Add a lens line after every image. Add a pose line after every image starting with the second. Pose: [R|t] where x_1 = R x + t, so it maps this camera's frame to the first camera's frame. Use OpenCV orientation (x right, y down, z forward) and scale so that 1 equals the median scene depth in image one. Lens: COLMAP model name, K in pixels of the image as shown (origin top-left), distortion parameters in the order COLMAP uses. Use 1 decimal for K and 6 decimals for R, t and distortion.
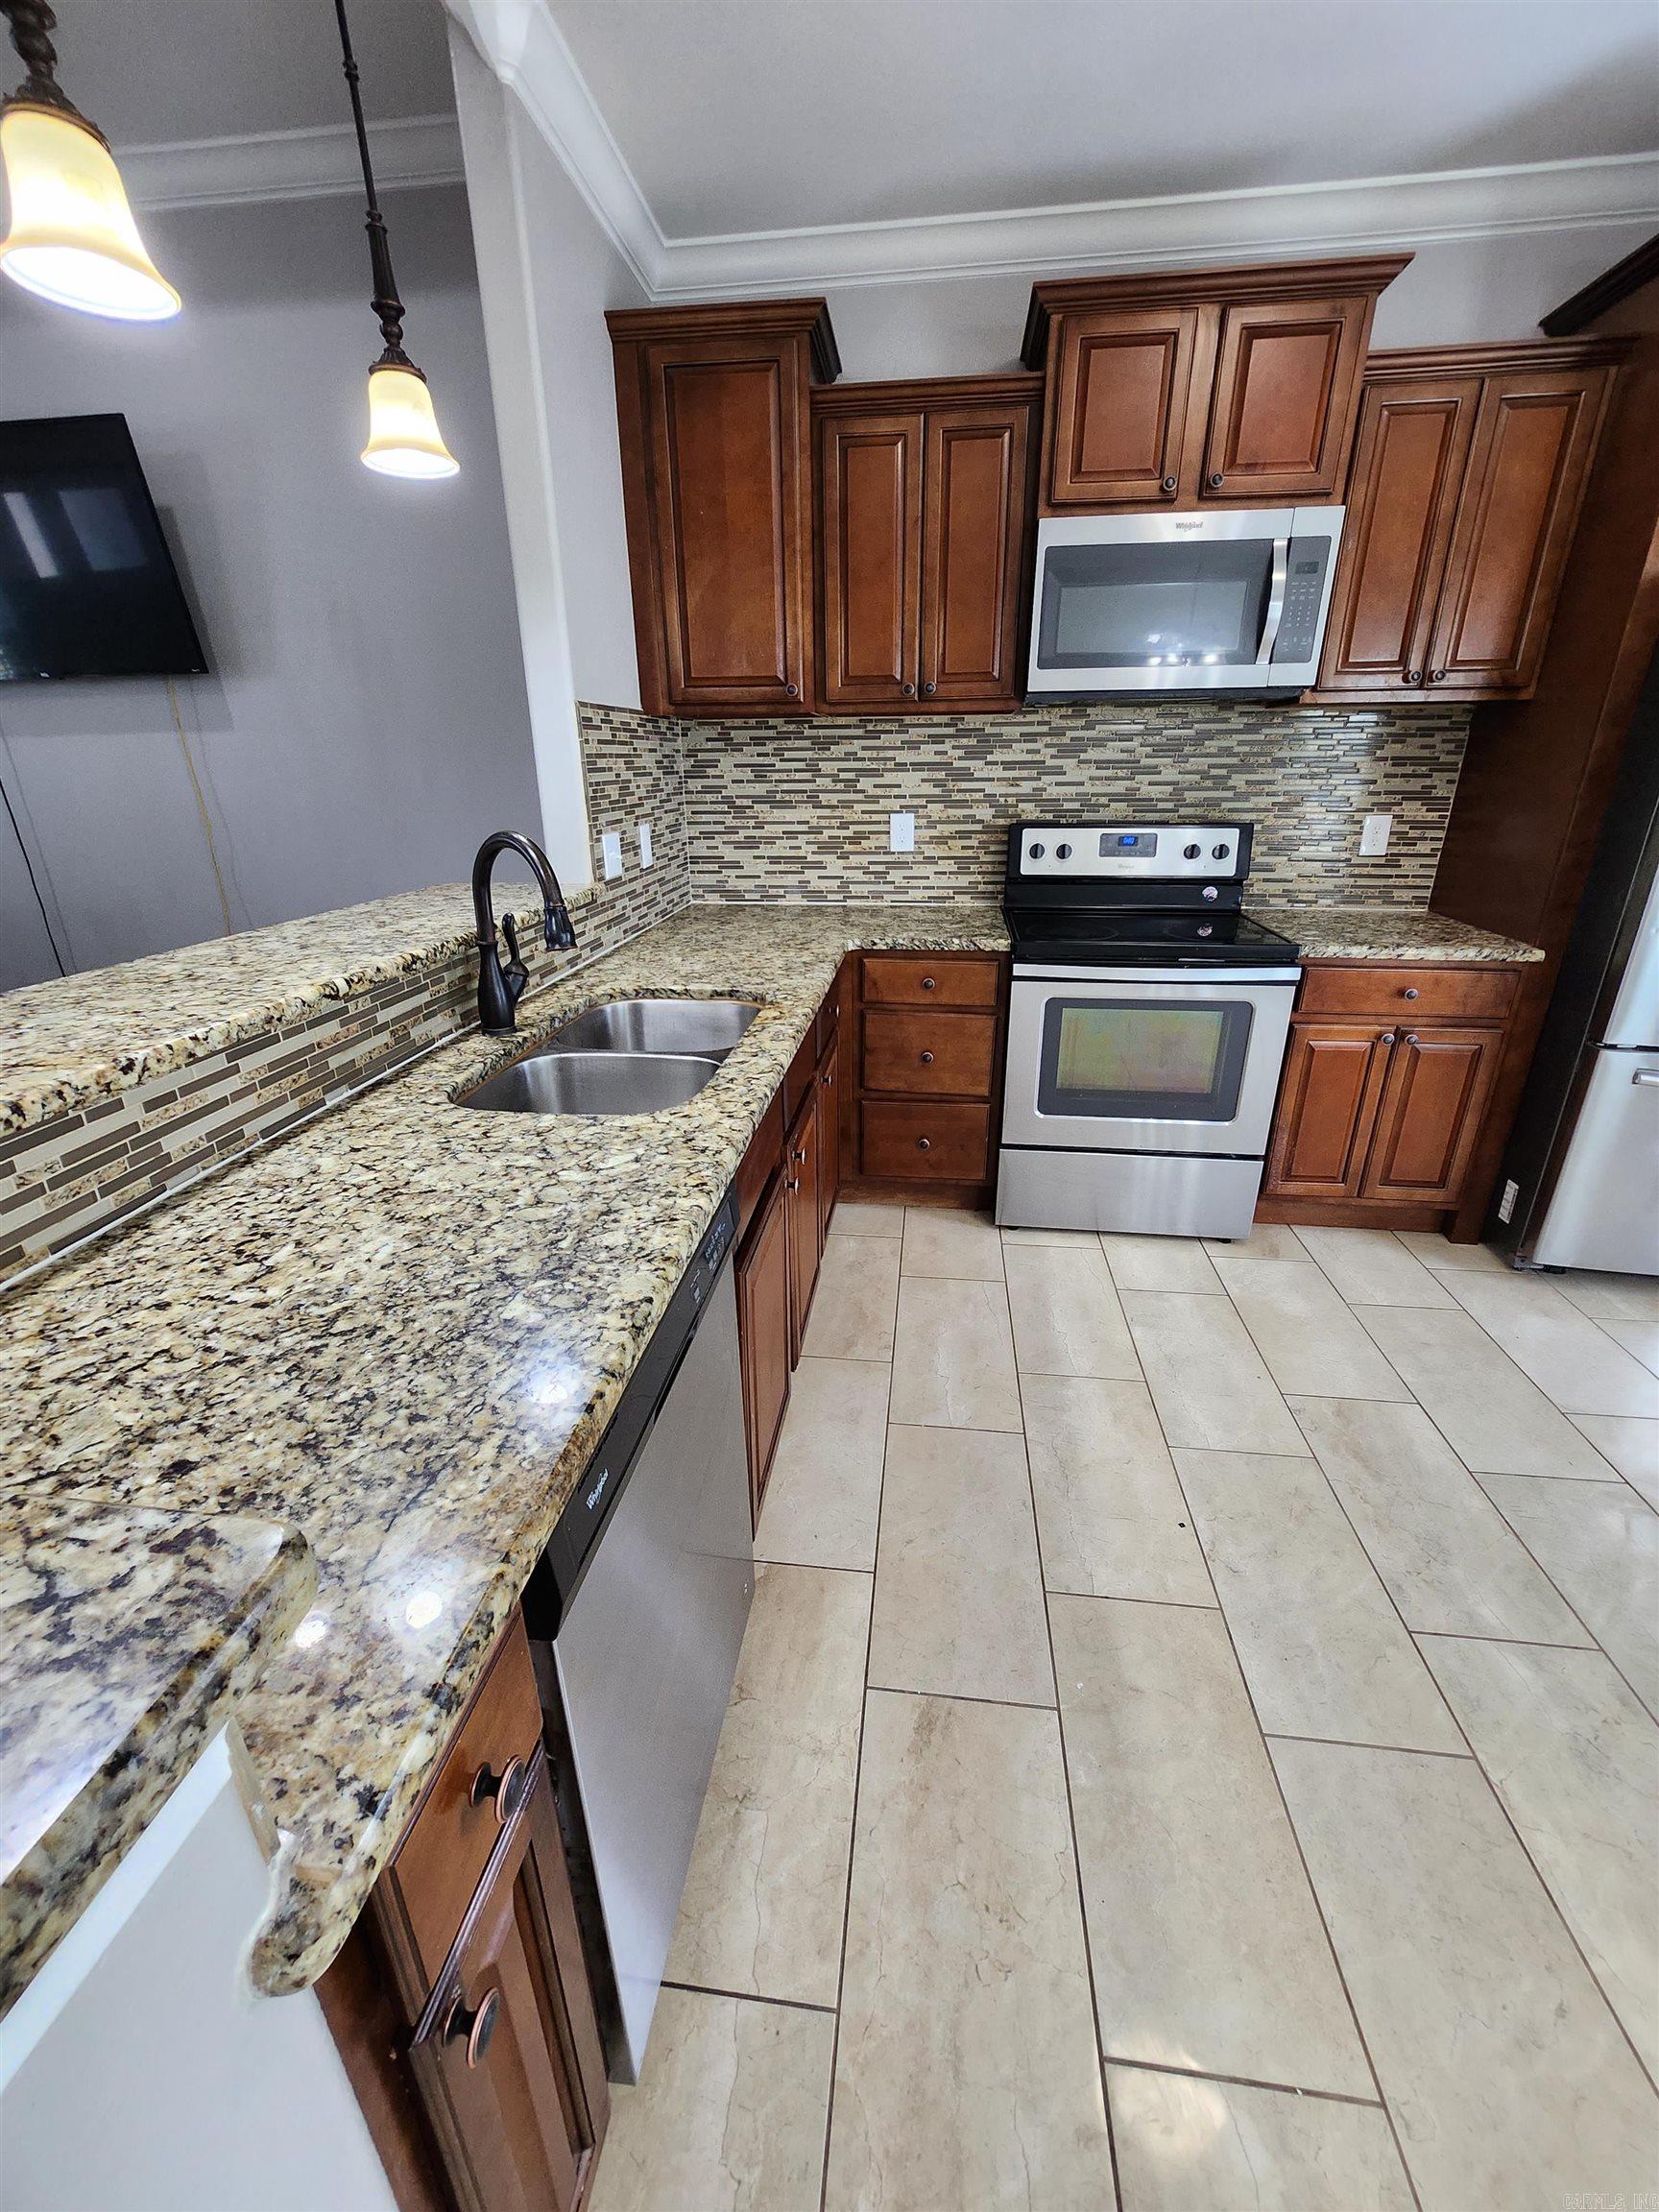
lens RADIAL K [[872.1, 0, 826.1], [0, 872.1, 1094.7], [0, 0, 1]] dist [0.001728, 0.000409]
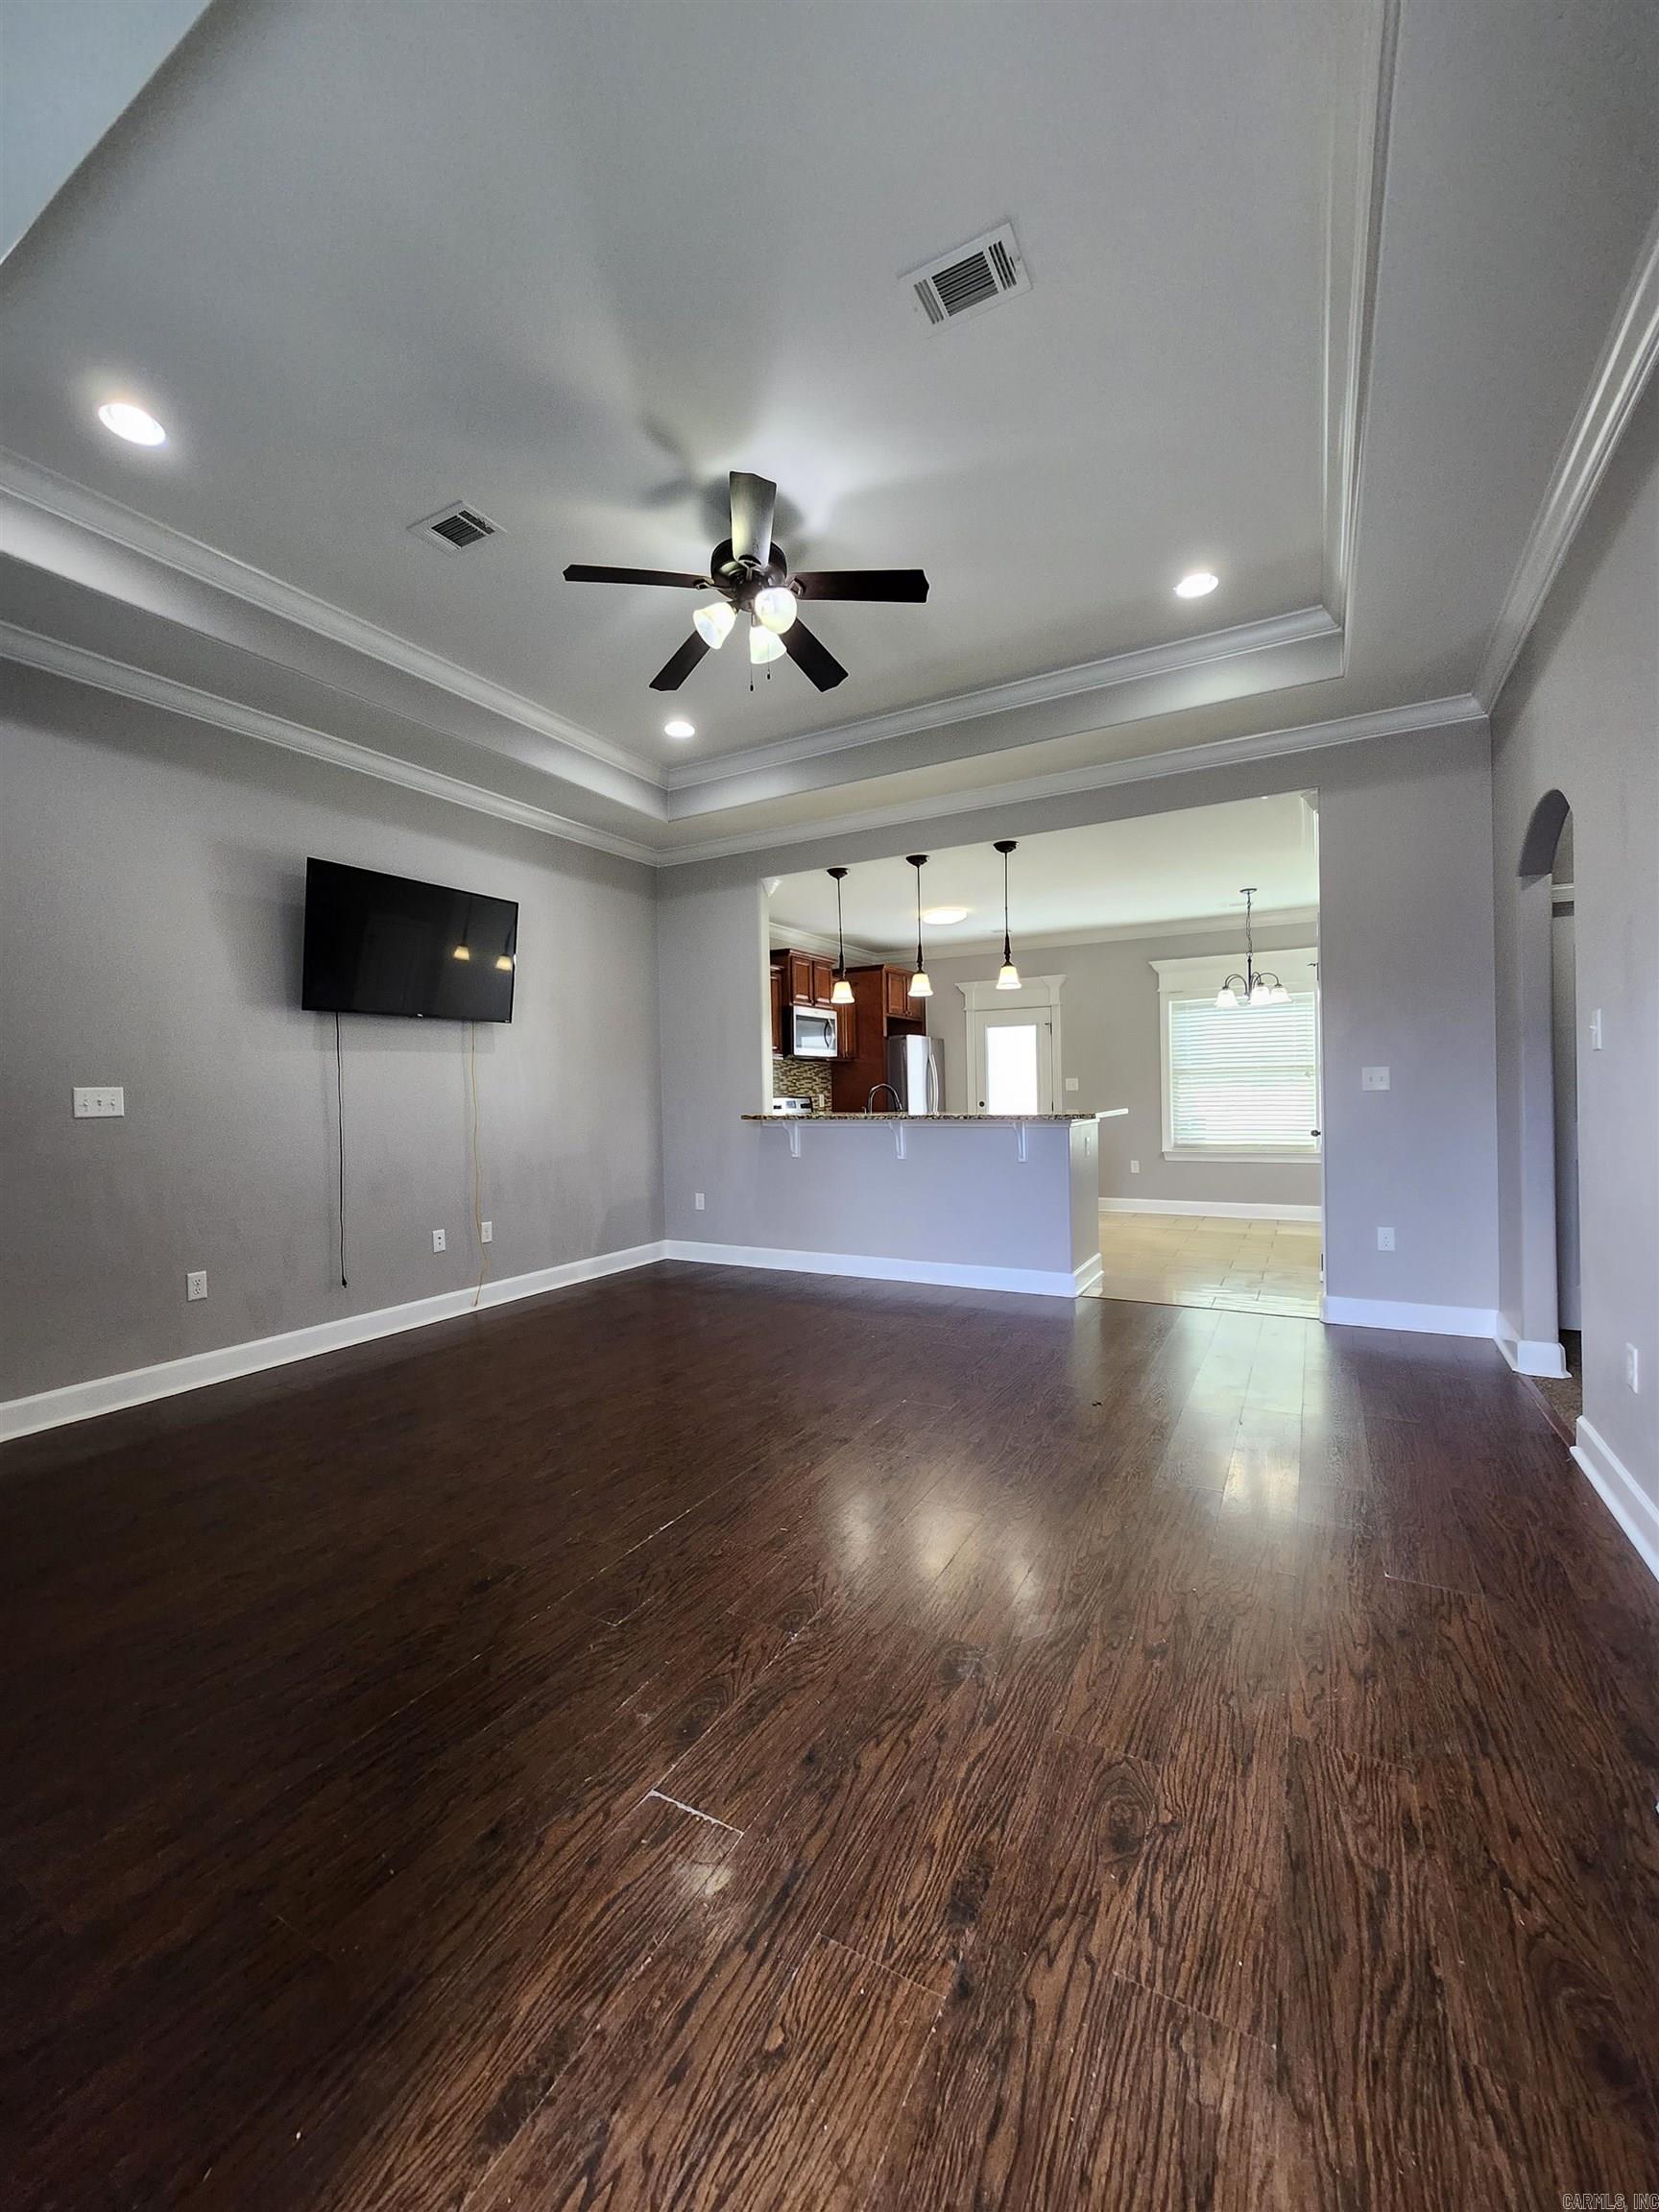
lens RADIAL K [[873.3, 0, 832.4], [0, 873.3, 1098.1], [0, 0, 1]] dist [-0.003161, 0.002932]
pose [[0.371456, -0.006141, 0.928430, -2.195216], [0.347519, 0.928207, -0.132900, 0.115547], [-0.860959, 0.372014, 0.346922, -0.103007]]
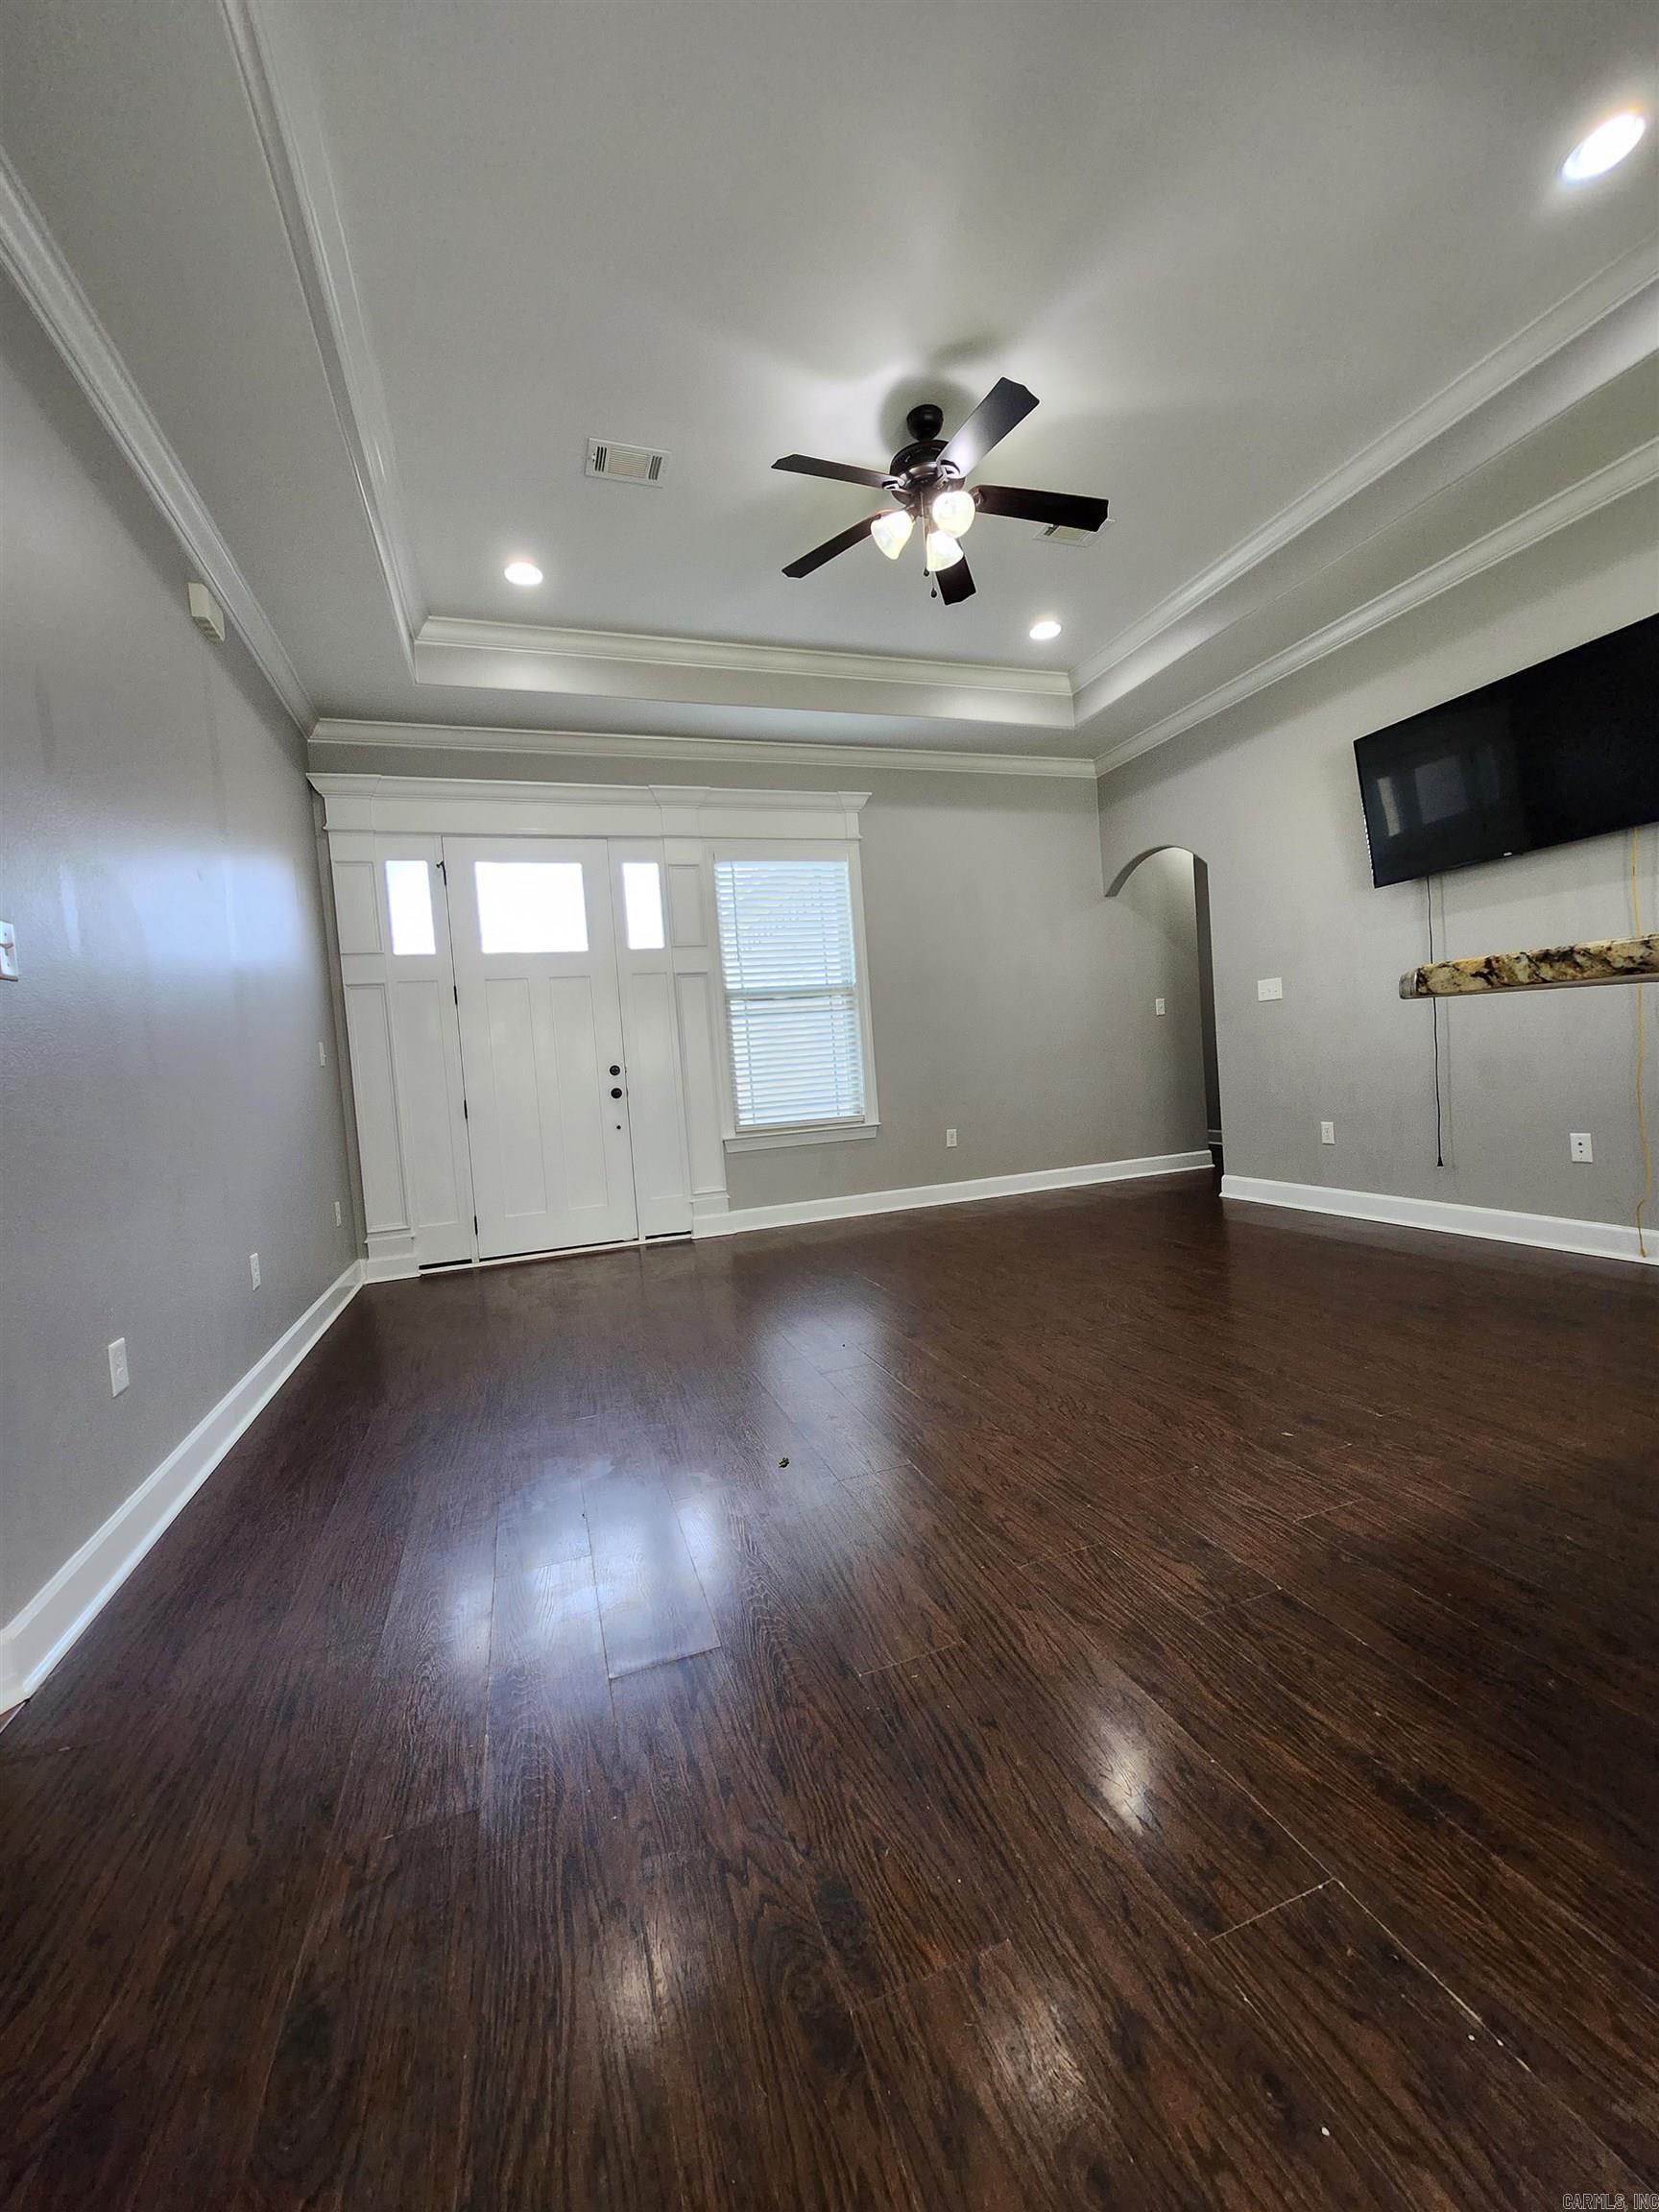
lens RADIAL K [[877.5, 0, 829.0], [0, 877.5, 1099.4], [0, 0, 1]] dist [-0.001160, 0.000643]
pose [[0.442352, 0.017770, -0.896666, -0.245123], [-0.255760, 0.960786, -0.107133, 0.226673], [0.859600, 0.276722, 0.429550, -0.243512]]
